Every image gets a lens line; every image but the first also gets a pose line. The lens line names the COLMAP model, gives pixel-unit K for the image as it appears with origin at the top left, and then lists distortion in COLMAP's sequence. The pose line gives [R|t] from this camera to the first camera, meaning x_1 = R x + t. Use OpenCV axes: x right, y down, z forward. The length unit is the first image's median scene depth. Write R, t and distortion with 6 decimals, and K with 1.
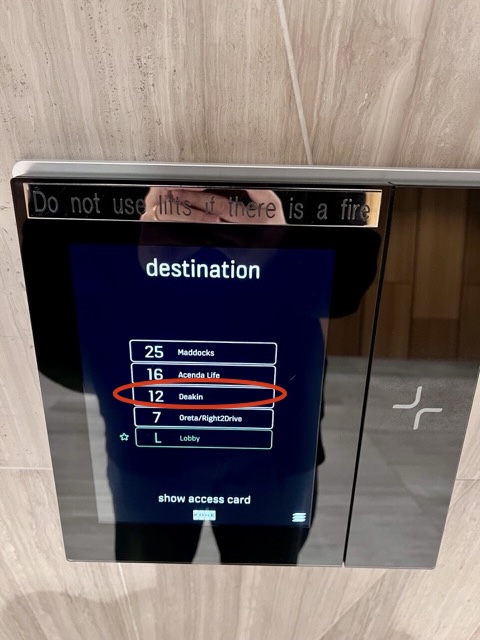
lens RADIAL K [[483.3, 0, 236.5], [0, 483.3, 319.4], [0, 0, 1]] dist [-0.050515, -0.000054]
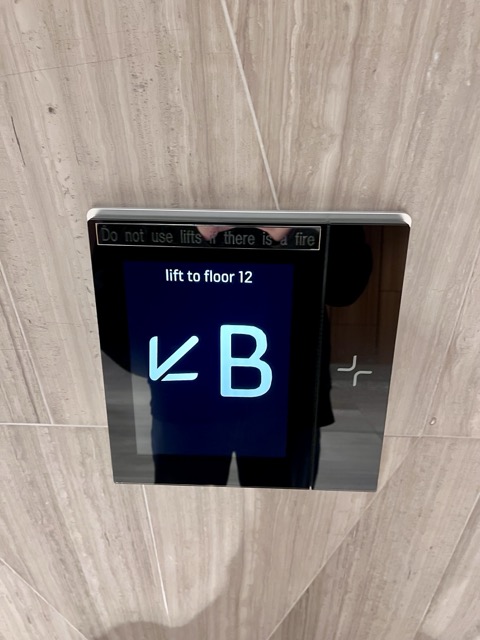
lens RADIAL K [[483.3, 0, 242.8], [0, 483.3, 321.1], [0, 0, 1]] dist [-0.050515, -0.000054]
pose [[0.999544, 0.001046, -0.030191, 0.087643], [-0.001457, 0.999906, -0.013599, 0.059166], [0.030174, 0.013637, 0.999452, -0.556042]]
